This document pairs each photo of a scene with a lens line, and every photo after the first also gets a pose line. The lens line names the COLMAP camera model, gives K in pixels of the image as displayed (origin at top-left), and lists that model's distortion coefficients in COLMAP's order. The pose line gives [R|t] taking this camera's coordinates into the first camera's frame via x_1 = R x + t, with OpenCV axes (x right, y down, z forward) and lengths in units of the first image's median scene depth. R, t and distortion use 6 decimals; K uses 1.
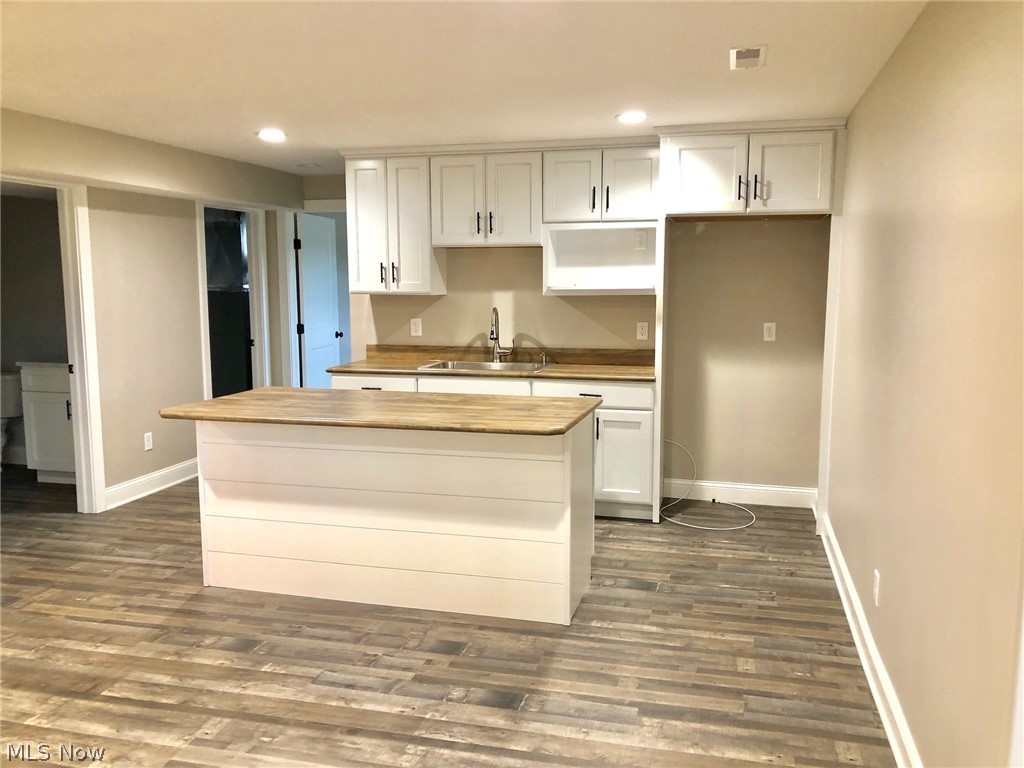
lens RADIAL K [[845.0, 0, 511.7], [0, 845.0, 380.0], [0, 0, 1]] dist [0.043253, -0.044275]
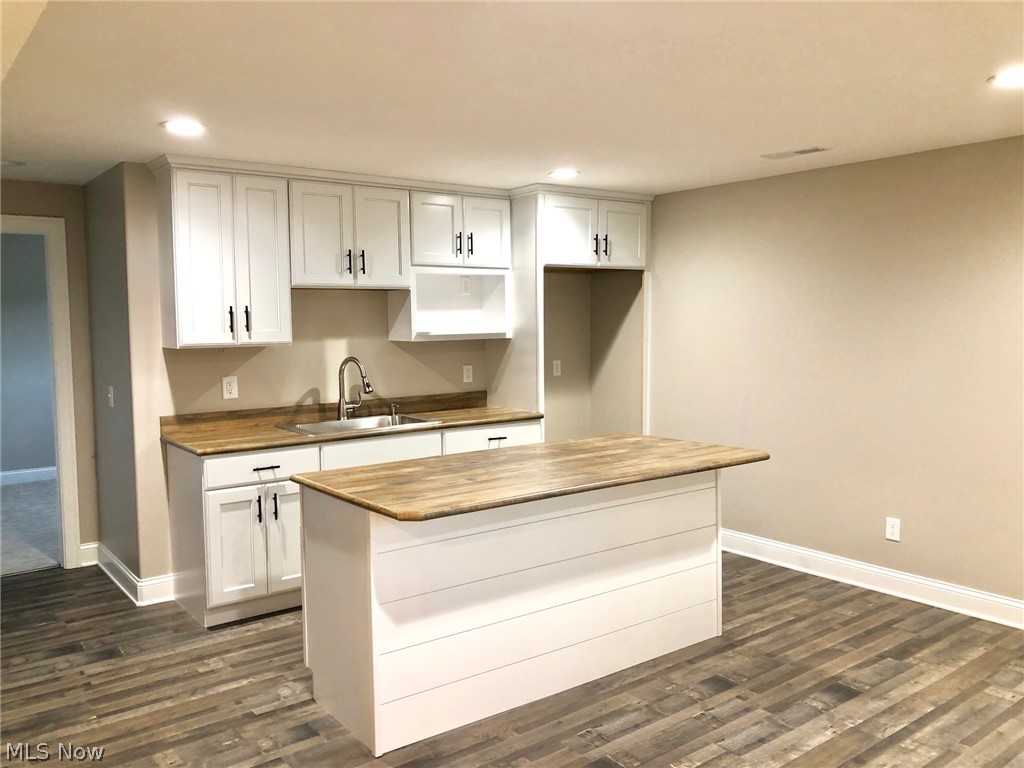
lens RADIAL K [[845.0, 0, 508.4], [0, 845.0, 387.5], [0, 0, 1]] dist [0.043253, -0.044275]
pose [[0.611880, -0.072809, 0.787593, -0.766172], [0.103863, 0.994528, 0.011248, -0.059161], [-0.784102, 0.074920, 0.616094, 0.409017]]
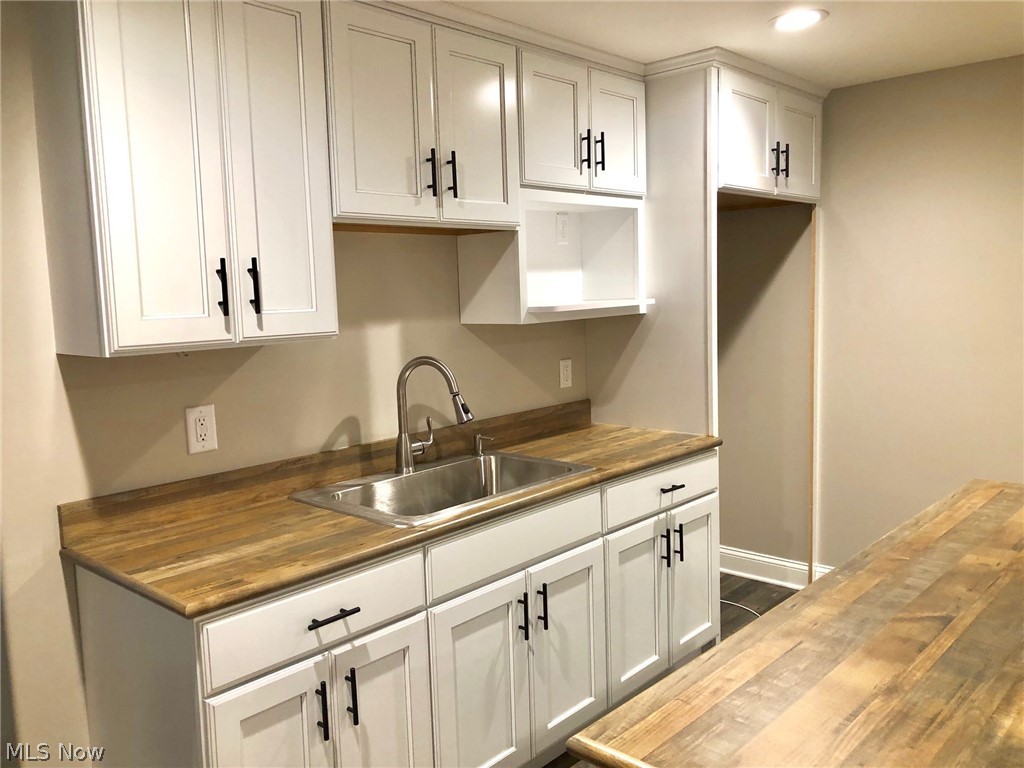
lens RADIAL K [[845.0, 0, 505.5], [0, 845.0, 378.6], [0, 0, 1]] dist [0.043253, -0.044275]
pose [[0.452803, -0.109971, 0.884803, -0.518562], [0.135100, 0.989369, 0.053829, -0.116003], [-0.881316, 0.095163, 0.462846, 0.922469]]
